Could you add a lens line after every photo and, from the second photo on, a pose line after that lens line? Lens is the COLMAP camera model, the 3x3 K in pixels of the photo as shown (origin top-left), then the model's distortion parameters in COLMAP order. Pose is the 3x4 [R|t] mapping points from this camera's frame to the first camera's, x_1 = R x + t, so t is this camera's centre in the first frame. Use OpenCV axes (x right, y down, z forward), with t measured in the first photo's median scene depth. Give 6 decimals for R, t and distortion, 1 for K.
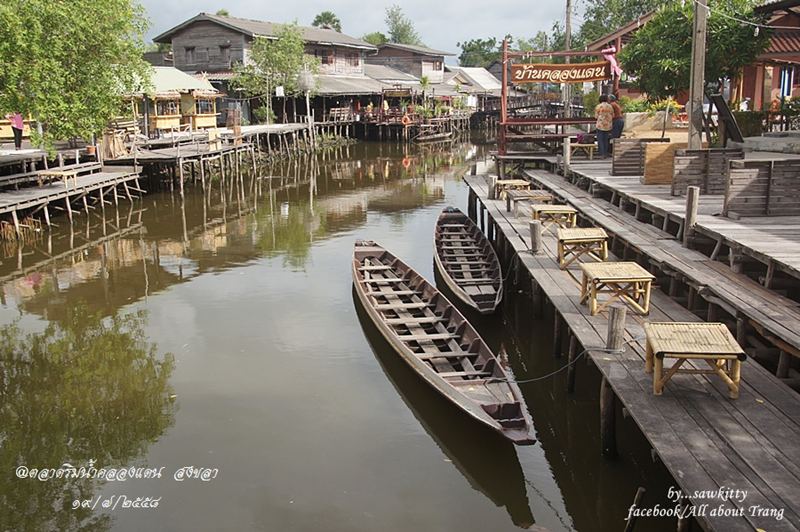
lens RADIAL K [[831.7, 0, 399.7], [0, 831.7, 264.8], [0, 0, 1]] dist [-0.008152, 0.000000]
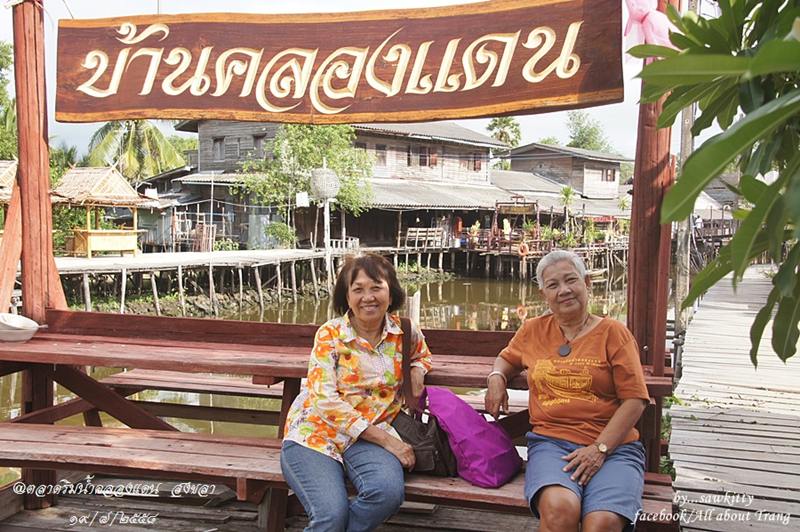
lens RADIAL K [[932.6, 0, 401.4], [0, 932.6, 268.3], [0, 0, 1]] dist [-0.000424, 0.000000]
pose [[0.973135, 0.042184, -0.226338, 0.083456], [-0.073787, 0.988360, -0.133039, -0.054222], [0.218091, 0.146166, 0.964921, 0.270560]]
